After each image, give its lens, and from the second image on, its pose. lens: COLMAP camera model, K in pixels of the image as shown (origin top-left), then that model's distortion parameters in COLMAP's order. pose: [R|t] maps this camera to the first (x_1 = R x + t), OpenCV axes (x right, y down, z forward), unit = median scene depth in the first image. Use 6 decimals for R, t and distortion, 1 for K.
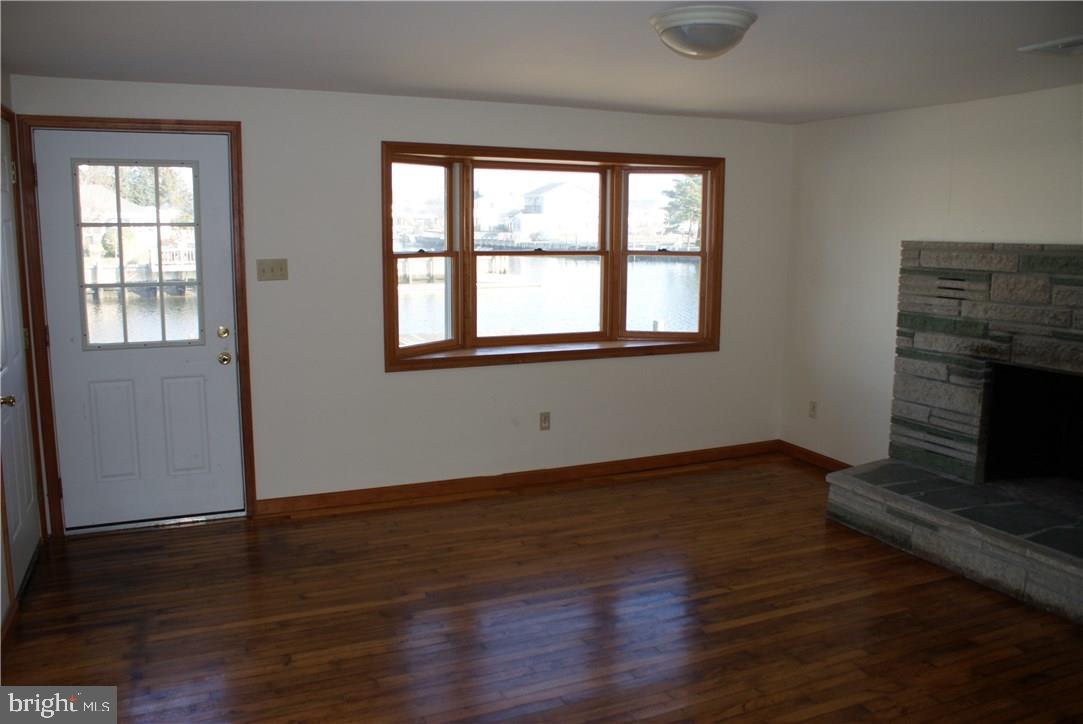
lens RADIAL K [[850.2, 0, 529.7], [0, 850.2, 364.7], [0, 0, 1]] dist [-0.157712, 0.123767]
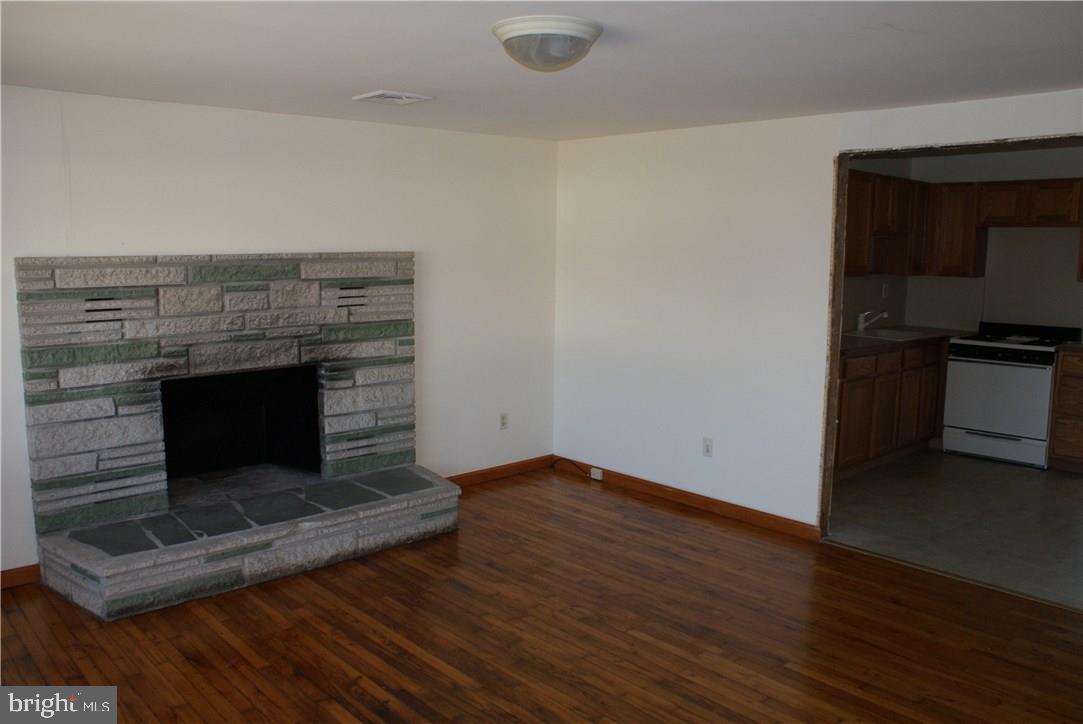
lens RADIAL K [[850.2, 0, 529.7], [0, 850.2, 364.7], [0, 0, 1]] dist [-0.157712, 0.123767]
pose [[-0.321294, -0.139433, 0.936658, -0.462038], [0.138296, 0.971588, 0.192071, -0.144148], [-0.936827, 0.191248, -0.292883, 0.862008]]
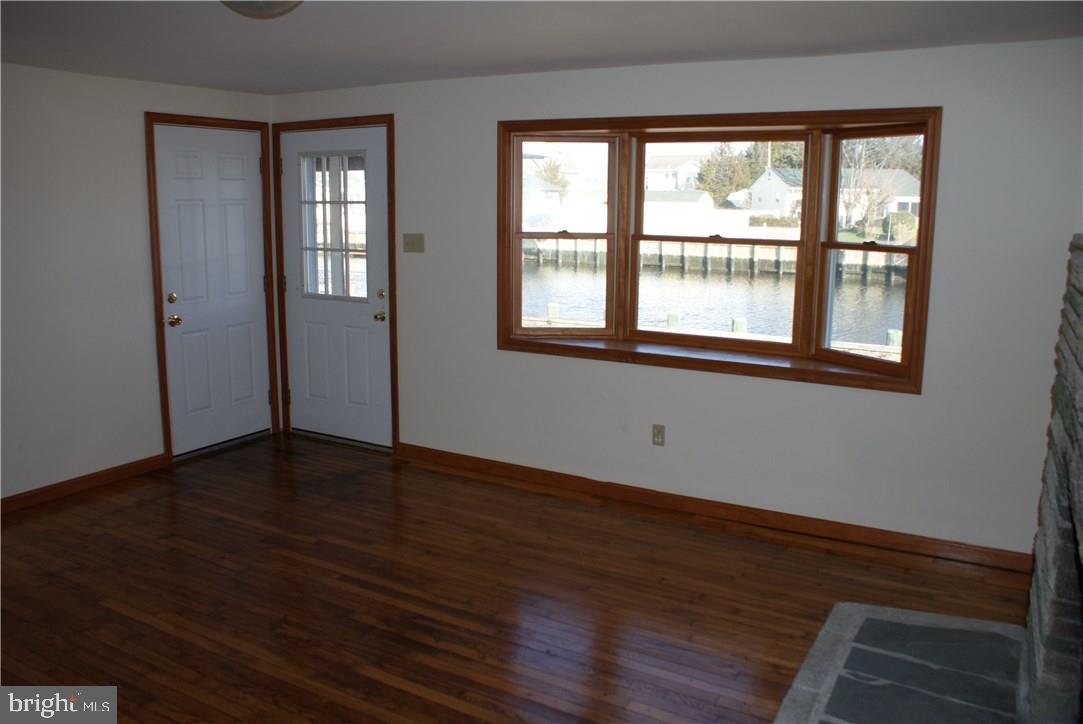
lens RADIAL K [[850.2, 0, 529.7], [0, 850.2, 364.7], [0, 0, 1]] dist [-0.157712, 0.123767]
pose [[0.597544, 0.148995, -0.787872, 0.722671], [-0.134926, 0.987257, 0.084369, -0.070069], [0.790403, 0.055891, 0.610033, 0.446332]]
